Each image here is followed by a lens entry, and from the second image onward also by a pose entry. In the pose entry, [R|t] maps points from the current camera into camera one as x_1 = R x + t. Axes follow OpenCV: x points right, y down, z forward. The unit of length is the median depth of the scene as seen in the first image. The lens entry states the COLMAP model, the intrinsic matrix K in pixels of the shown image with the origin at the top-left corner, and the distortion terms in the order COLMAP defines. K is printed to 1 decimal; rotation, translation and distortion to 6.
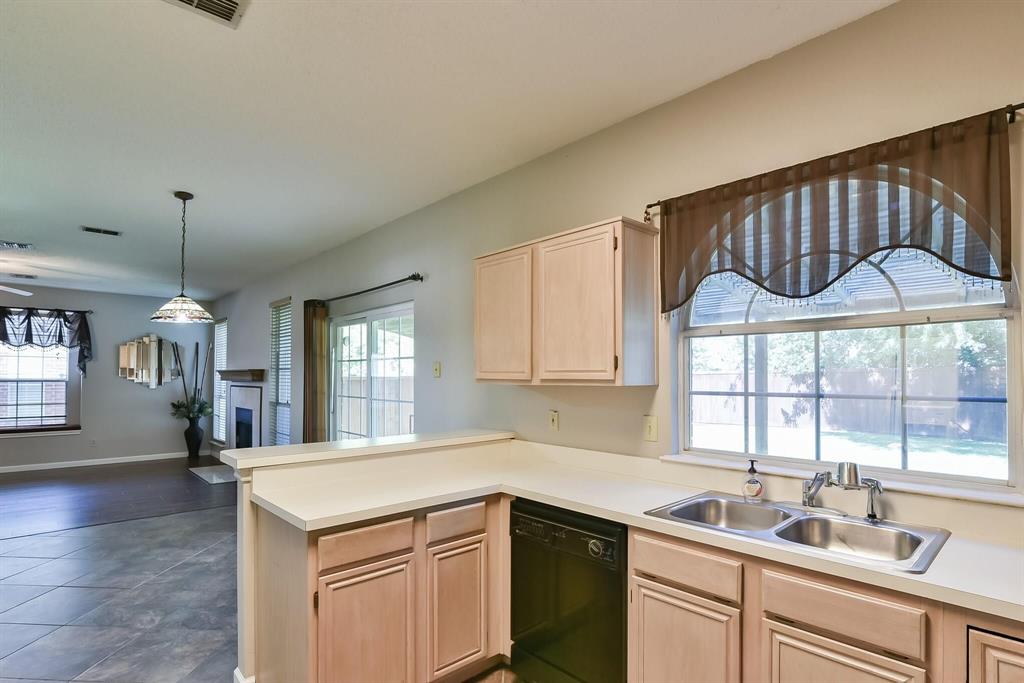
lens RADIAL K [[524.3, 0, 523.9], [0, 524.3, 377.6], [0, 0, 1]] dist [-0.016943, 0.002016]
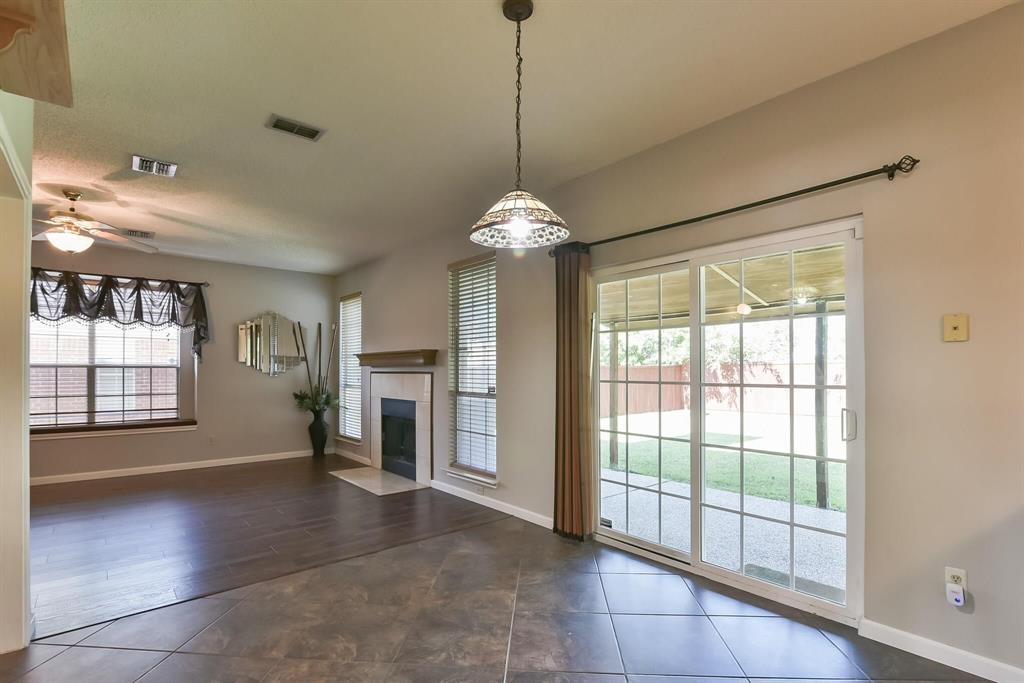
lens RADIAL K [[484.0, 0, 519.7], [0, 484.0, 377.2], [0, 0, 1]] dist [-0.020250, 0.001333]
pose [[0.999579, -0.001798, -0.028971, -0.311325], [0.002133, 0.999931, 0.011532, 0.015492], [0.028948, -0.011588, 0.999514, 0.240202]]
